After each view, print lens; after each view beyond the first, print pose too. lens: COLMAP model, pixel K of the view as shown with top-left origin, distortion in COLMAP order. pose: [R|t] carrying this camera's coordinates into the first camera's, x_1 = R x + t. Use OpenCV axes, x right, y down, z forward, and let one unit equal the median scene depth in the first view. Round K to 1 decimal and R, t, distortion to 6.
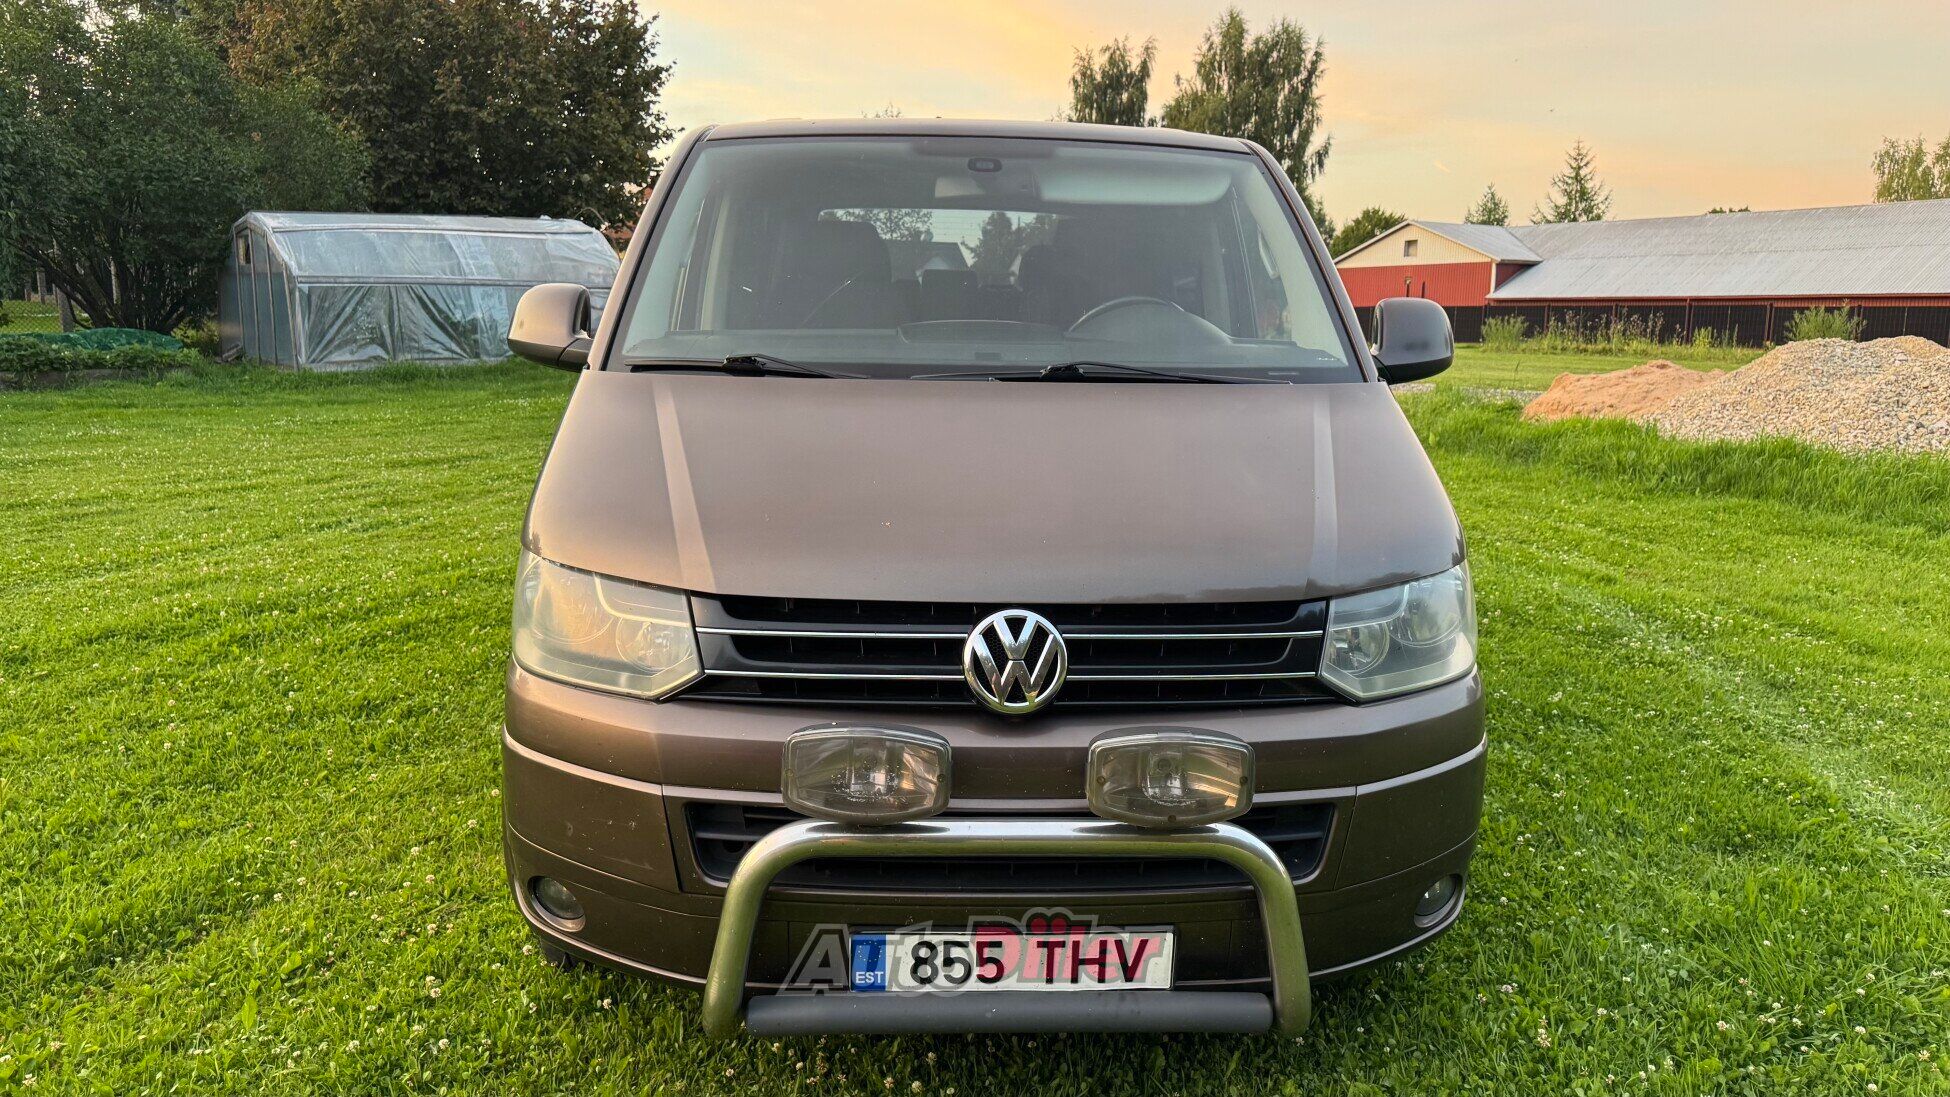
lens RADIAL K [[1310.6, 0, 961.2], [0, 1310.6, 554.0], [0, 0, 1]] dist [0.049364, -0.000713]
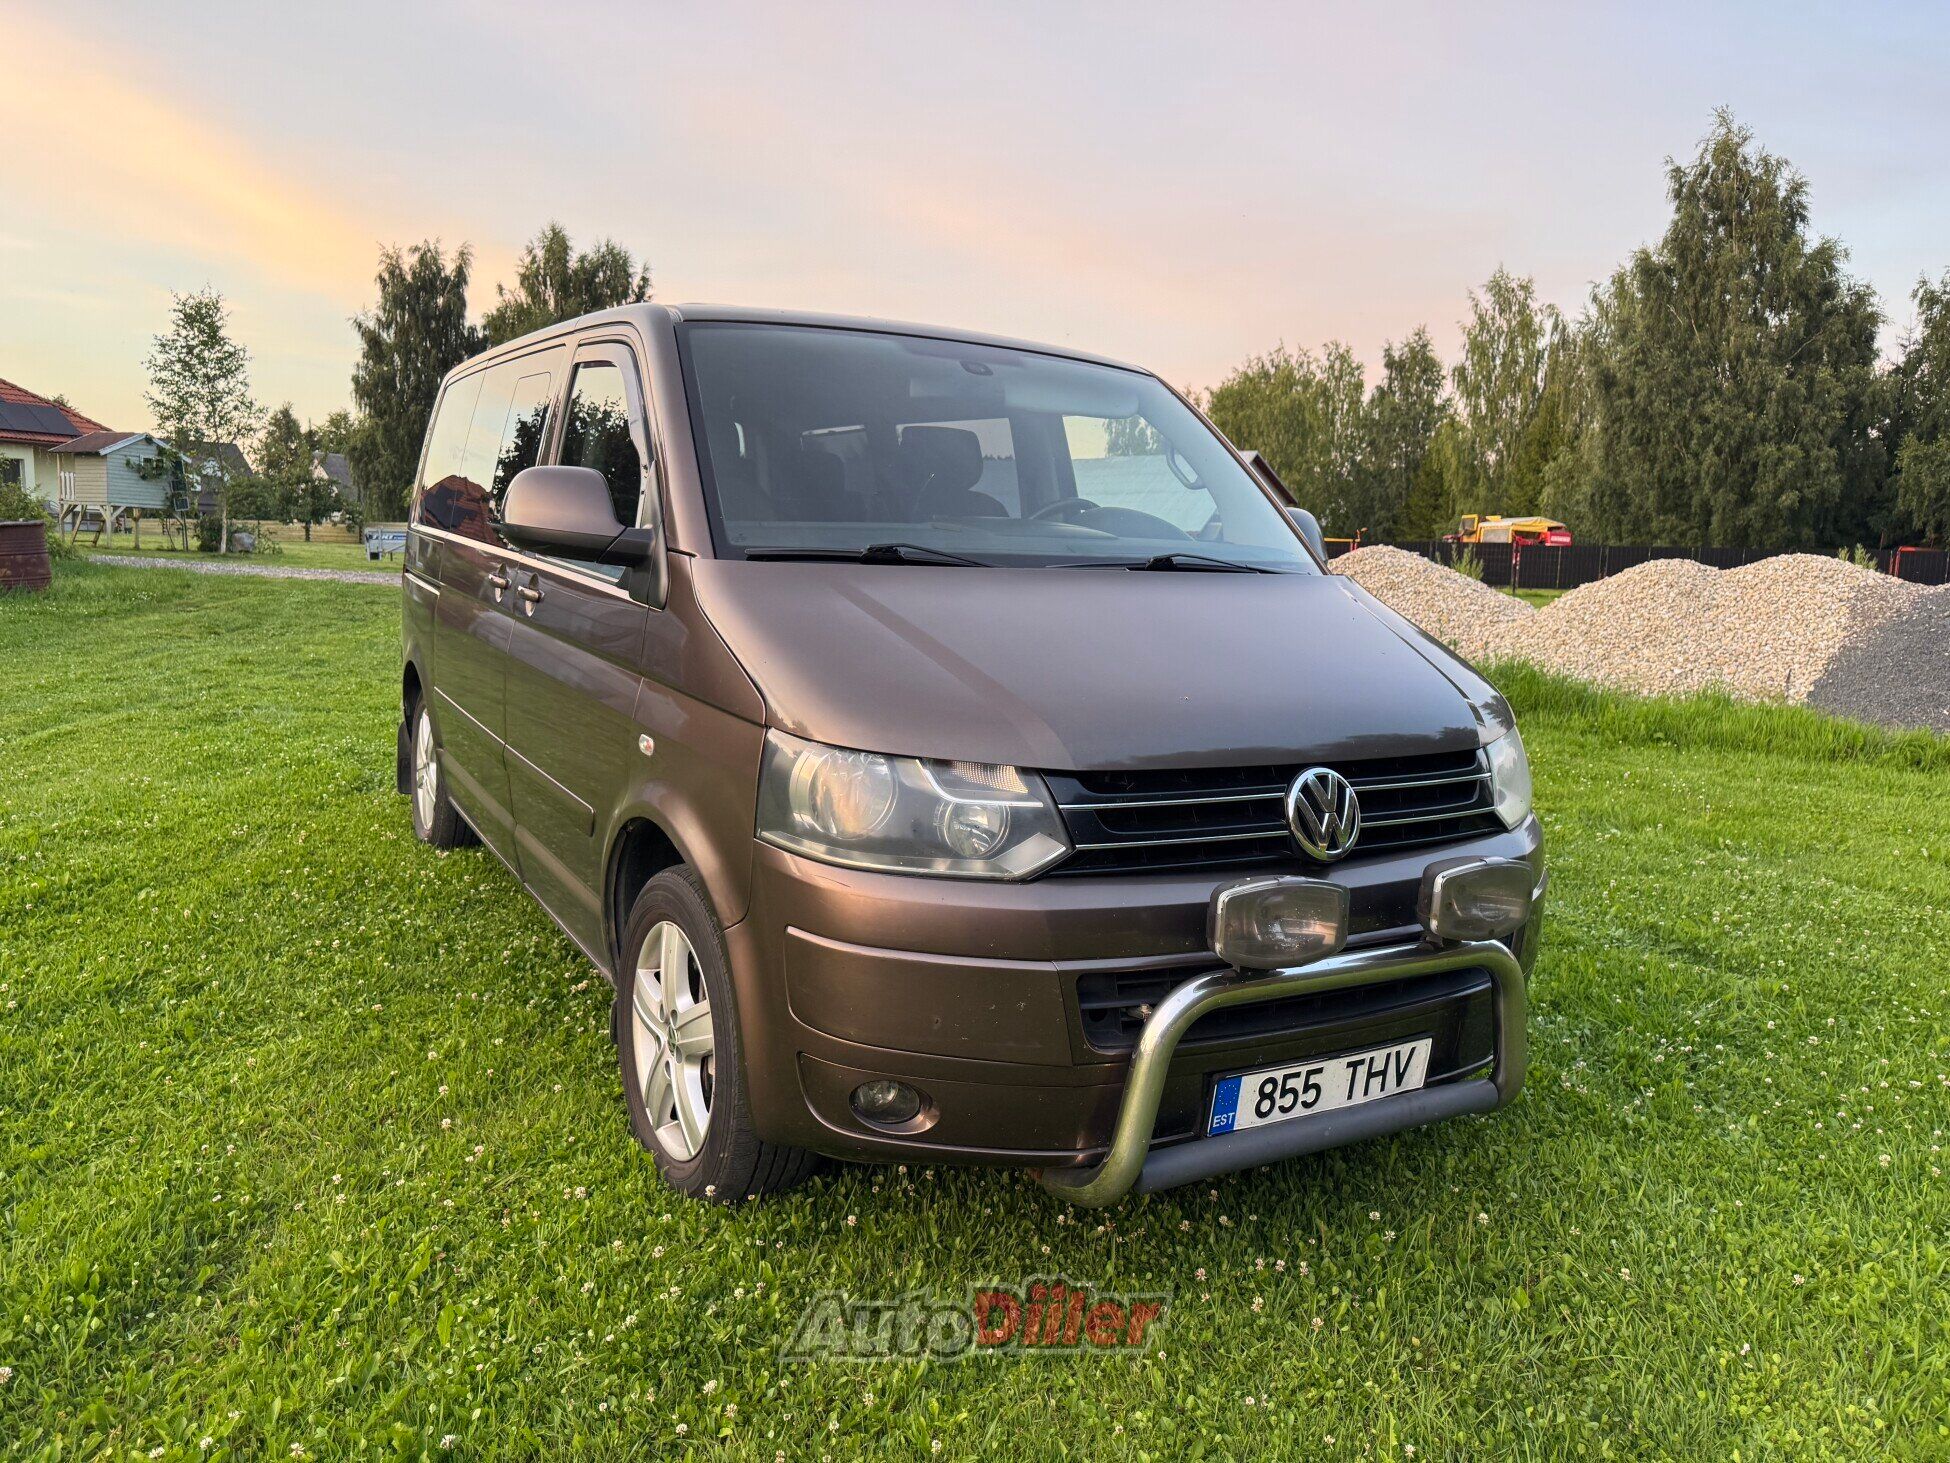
lens RADIAL K [[1354.7, 0, 885.5], [0, 1354.7, 749.6], [0, 0, 1]] dist [0.026054, -0.040127]
pose [[0.901419, -0.049327, 0.430129, -0.499746], [0.059697, 0.998160, -0.010639, 0.010976], [-0.428813, 0.035267, 0.902705, 0.072727]]
